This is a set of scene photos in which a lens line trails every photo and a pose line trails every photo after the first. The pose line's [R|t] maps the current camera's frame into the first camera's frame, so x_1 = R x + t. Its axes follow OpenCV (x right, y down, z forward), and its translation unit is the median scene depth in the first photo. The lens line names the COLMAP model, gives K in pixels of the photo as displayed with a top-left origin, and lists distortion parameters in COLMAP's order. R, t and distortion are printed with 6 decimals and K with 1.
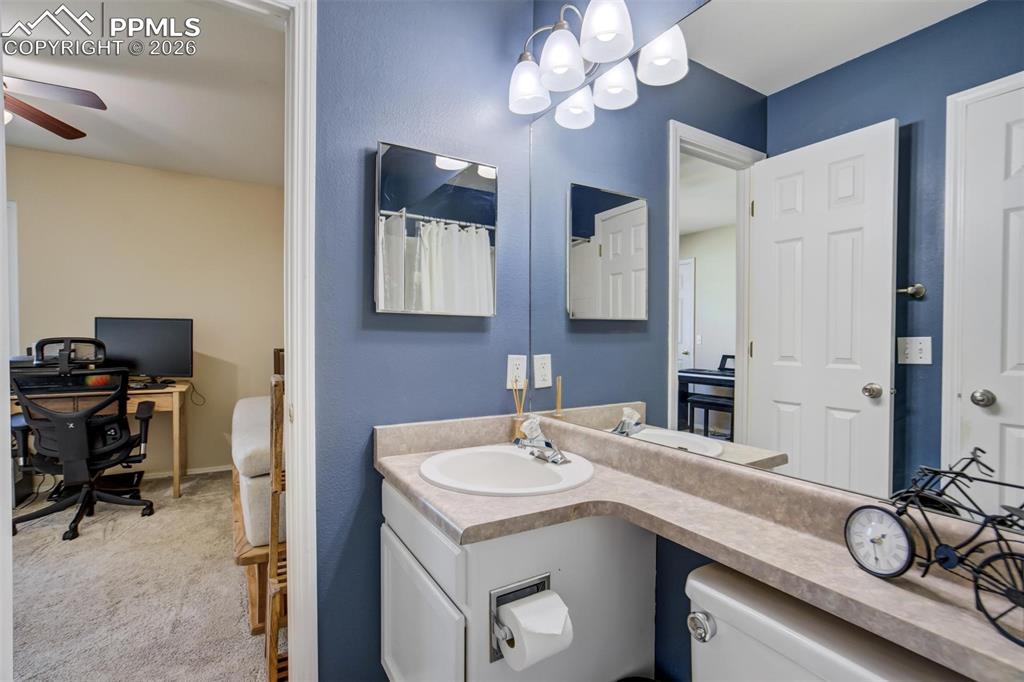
lens RADIAL K [[471.4, 0, 508.1], [0, 471.4, 346.0], [0, 0, 1]] dist [-0.024974, 0.000970]
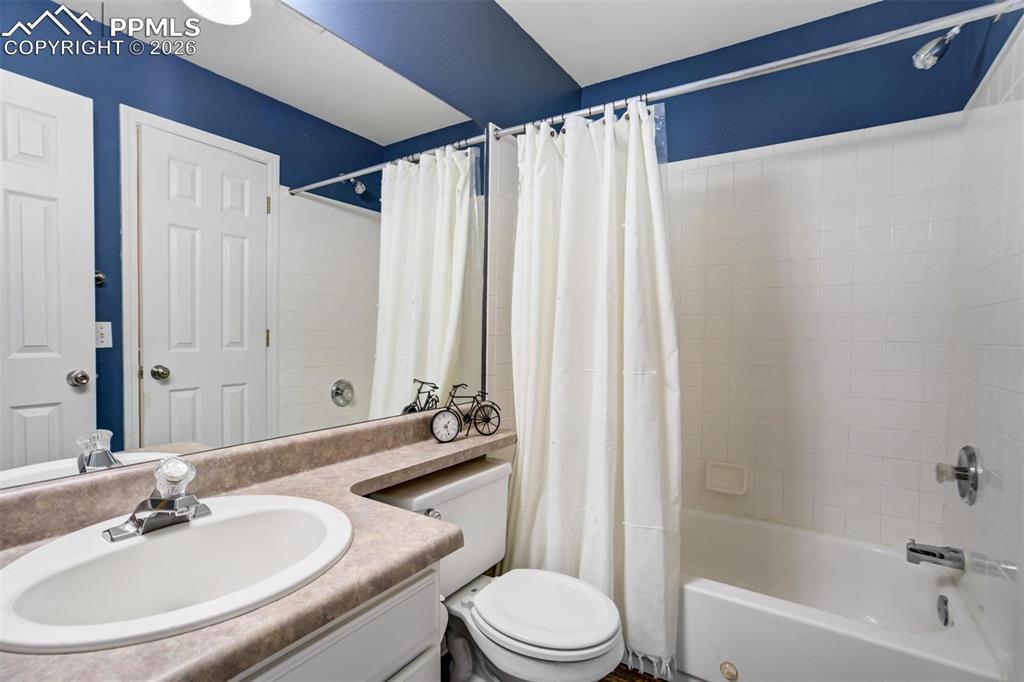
lens RADIAL K [[473.0, 0, 522.8], [0, 473.0, 342.8], [0, 0, 1]] dist [-0.017330, 0.000566]
pose [[-0.434284, -0.033708, 0.900145, -0.877123], [-0.000502, 0.999308, 0.037179, -0.023316], [-0.900776, 0.015694, -0.434000, 1.127446]]
